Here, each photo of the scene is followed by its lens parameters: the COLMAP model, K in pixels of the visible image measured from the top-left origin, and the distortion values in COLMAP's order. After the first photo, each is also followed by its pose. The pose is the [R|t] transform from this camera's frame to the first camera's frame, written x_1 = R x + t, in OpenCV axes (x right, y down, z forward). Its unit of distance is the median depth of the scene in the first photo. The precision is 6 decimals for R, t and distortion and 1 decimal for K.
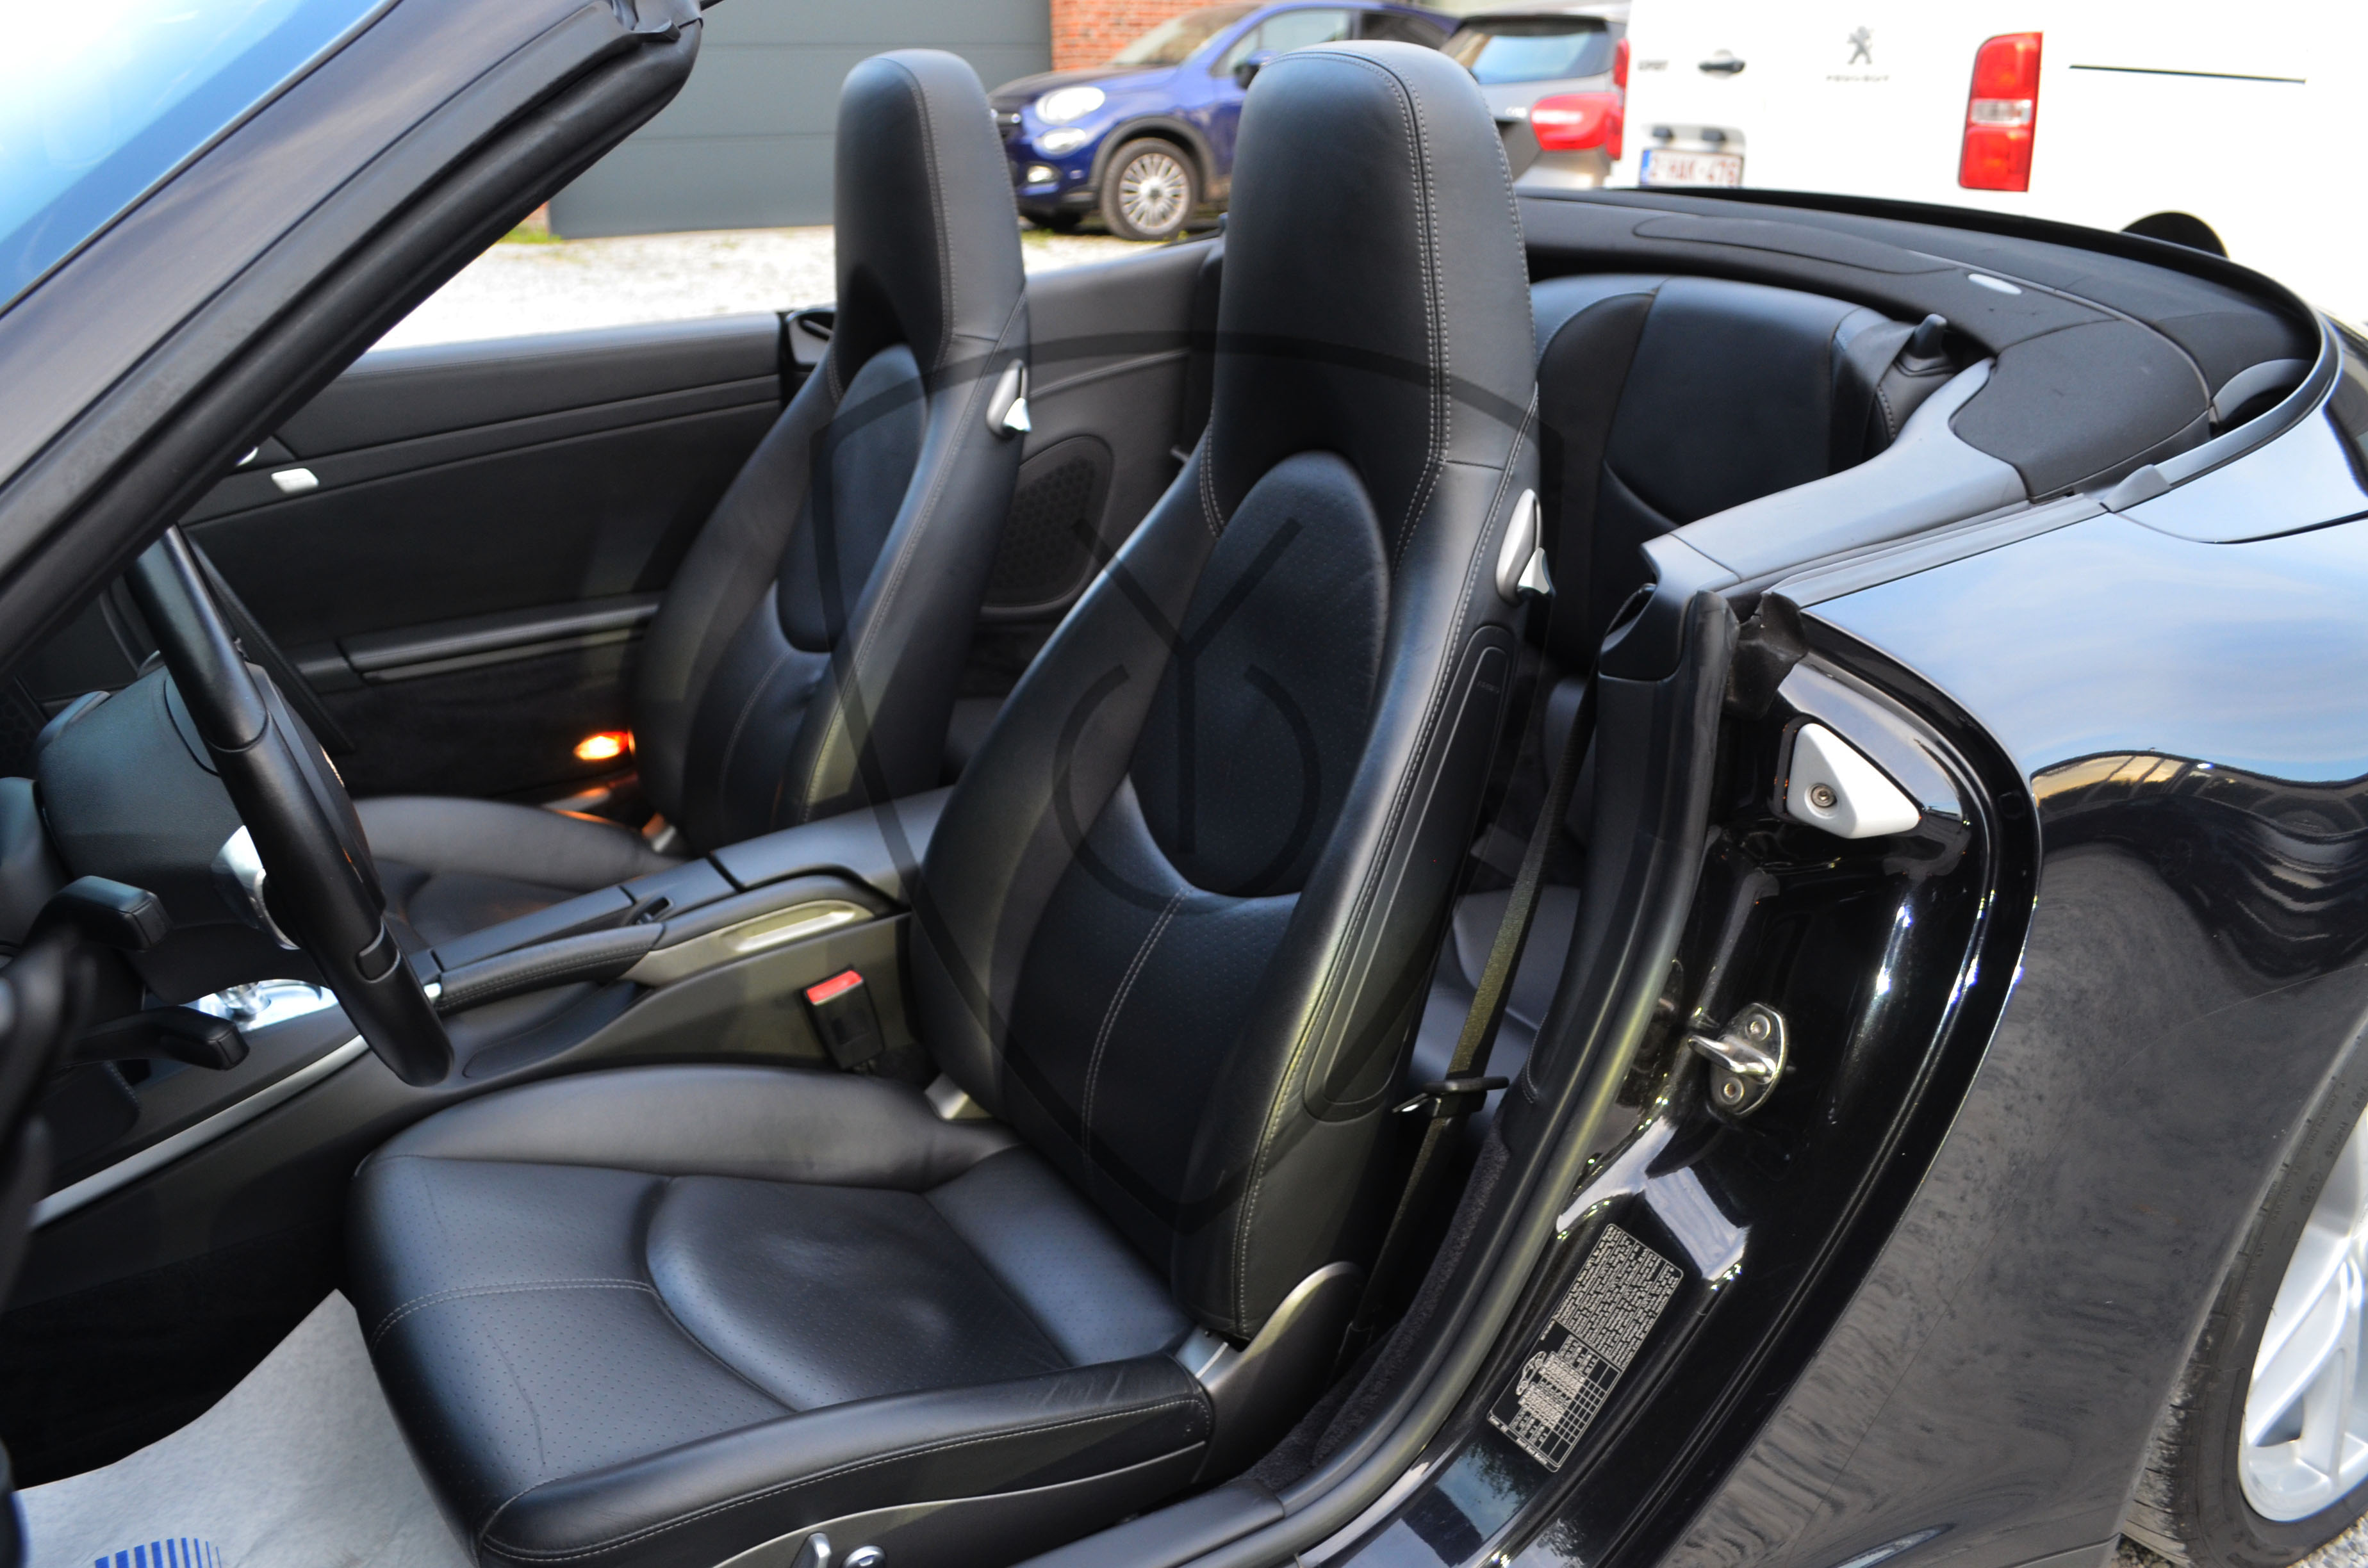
lens RADIAL K [[1840.2, 0, 1186.7], [0, 1840.2, 832.9], [0, 0, 1]] dist [-0.066113, -0.006402]
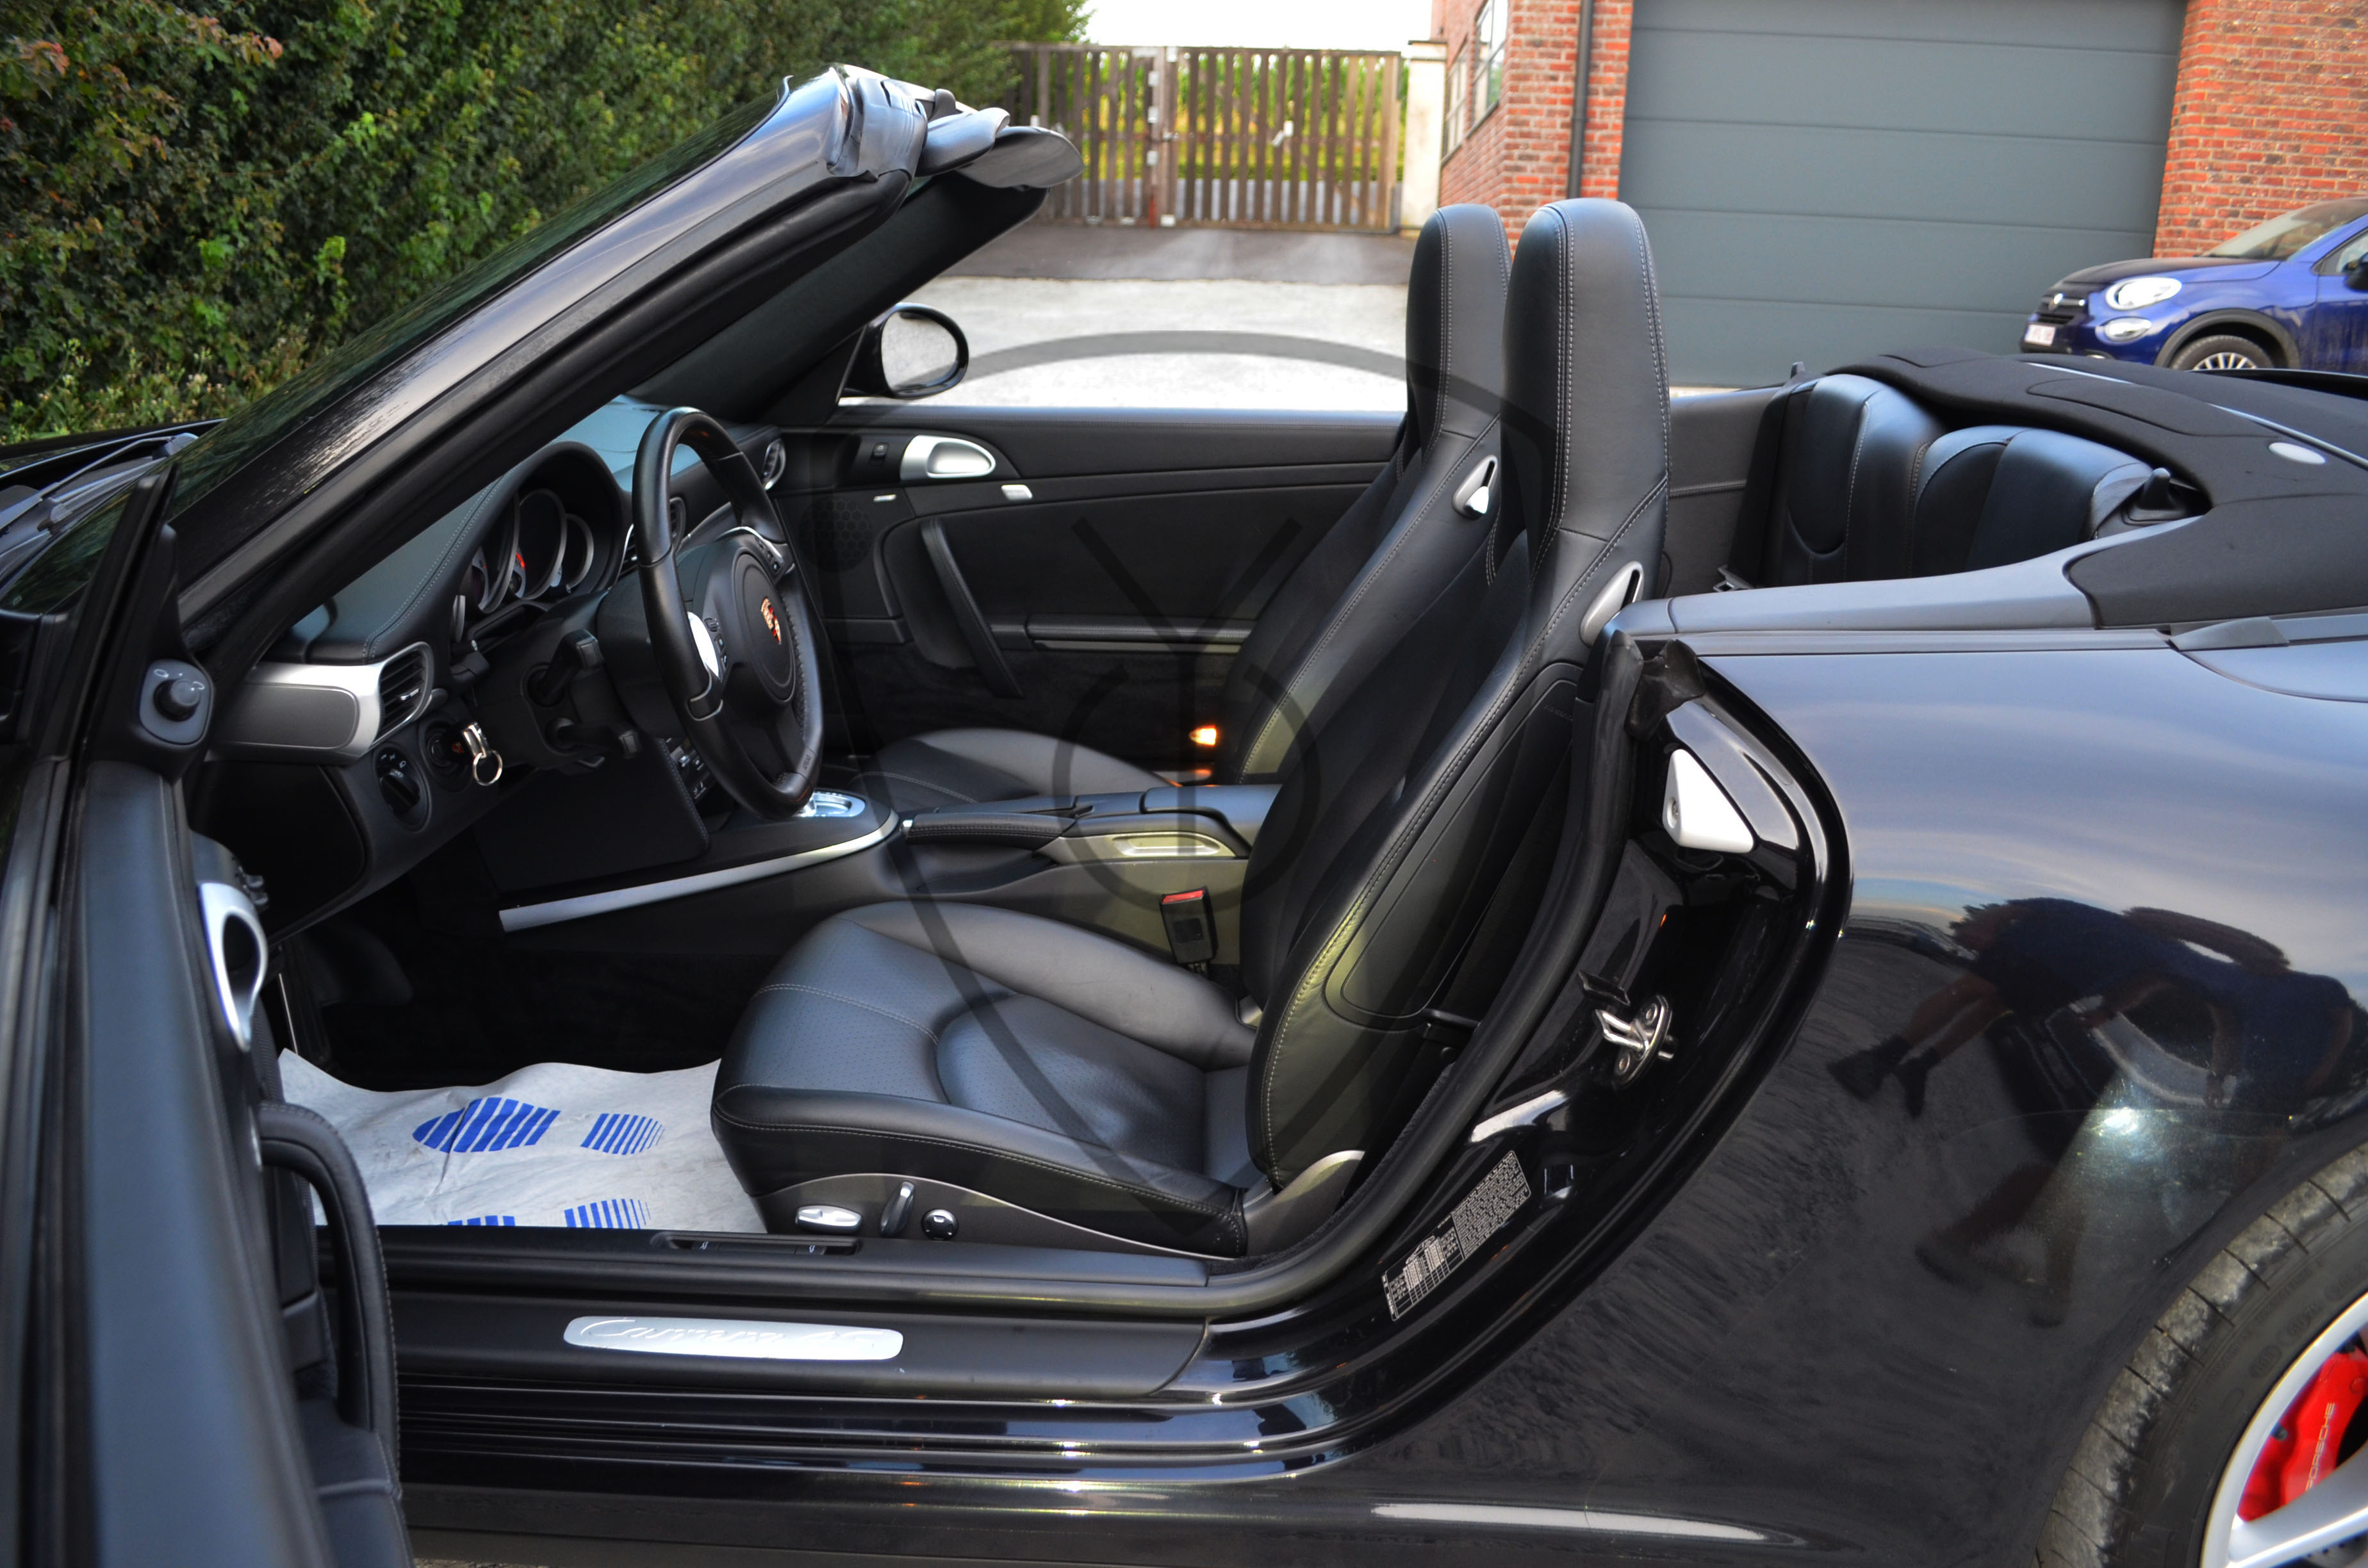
lens RADIAL K [[1883.6, 0, 1193.4], [0, 1883.6, 821.5], [0, 0, 1]] dist [-0.080674, 0.005312]
pose [[0.834237, 0.189702, -0.517746, 0.477445], [-0.237221, 0.971096, -0.026422, 0.062851], [0.497769, 0.144862, 0.855126, -0.137754]]
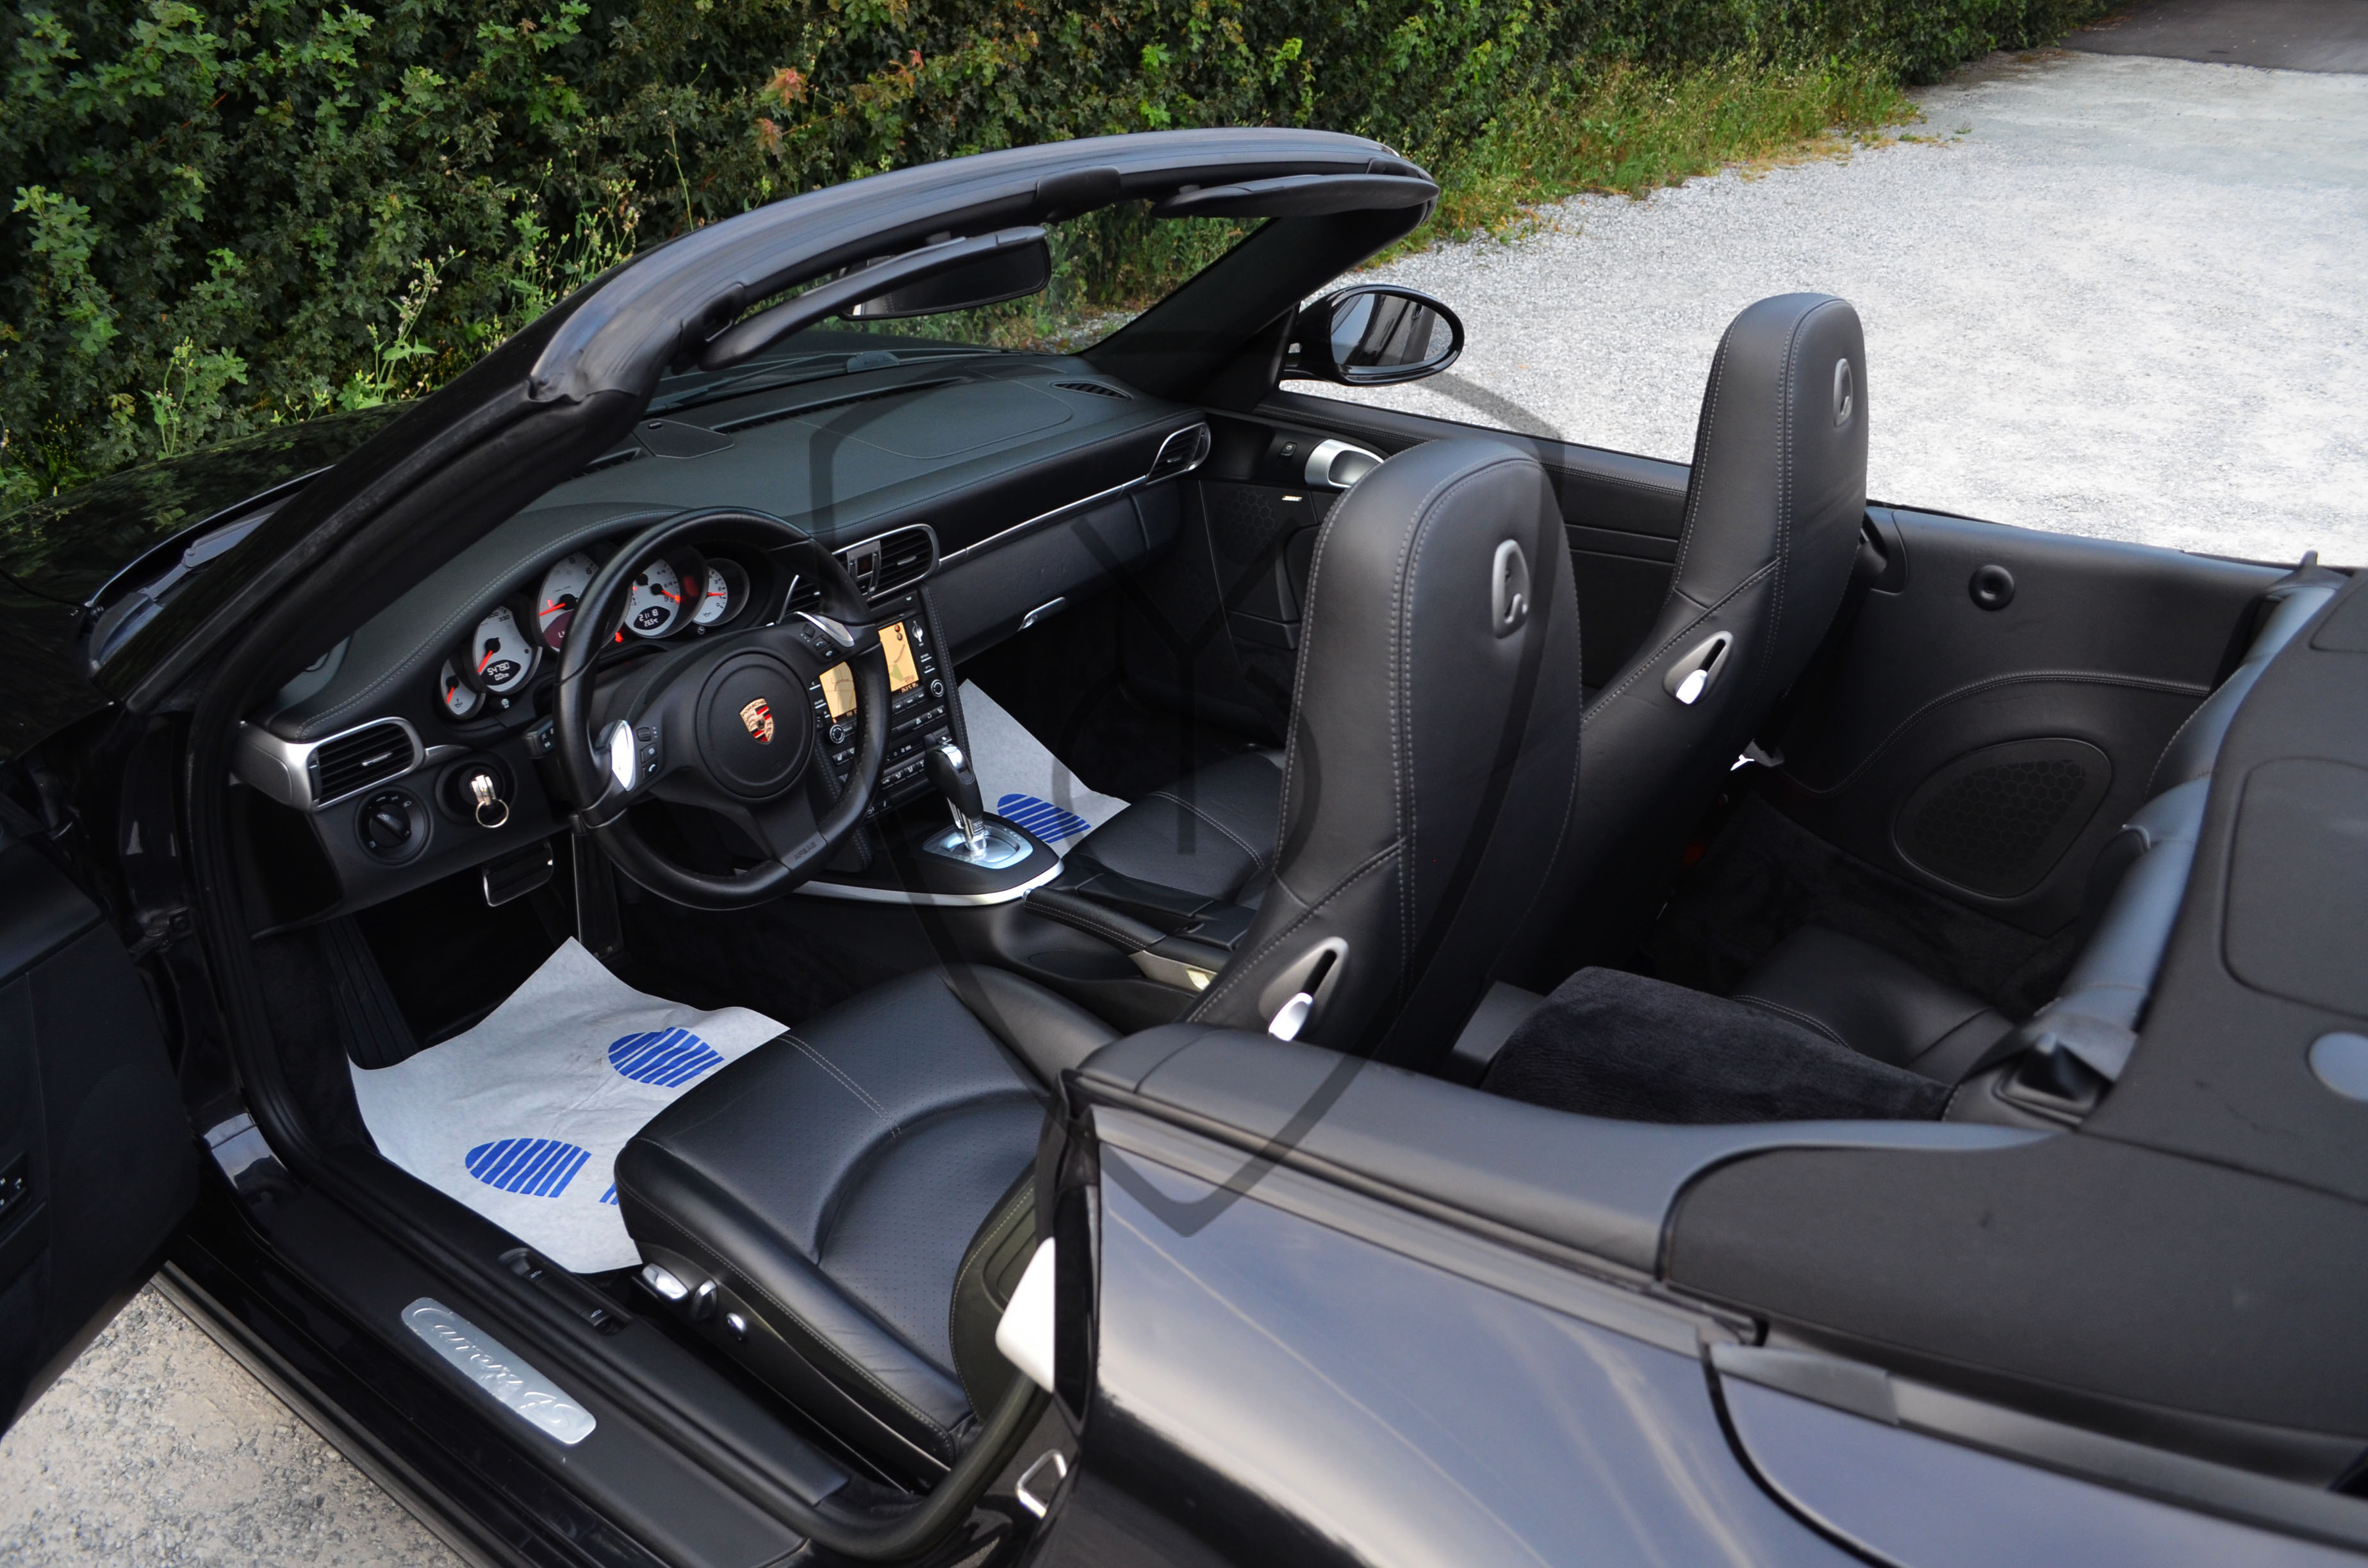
lens RADIAL K [[1883.6, 0, 1193.4], [0, 1883.6, 821.5], [0, 0, 1]] dist [-0.080674, 0.005312]
pose [[0.360086, 0.425036, -0.830471, 0.742188], [-0.379347, 0.879978, 0.285893, -0.383859], [0.852311, 0.212091, 0.478104, 0.342529]]
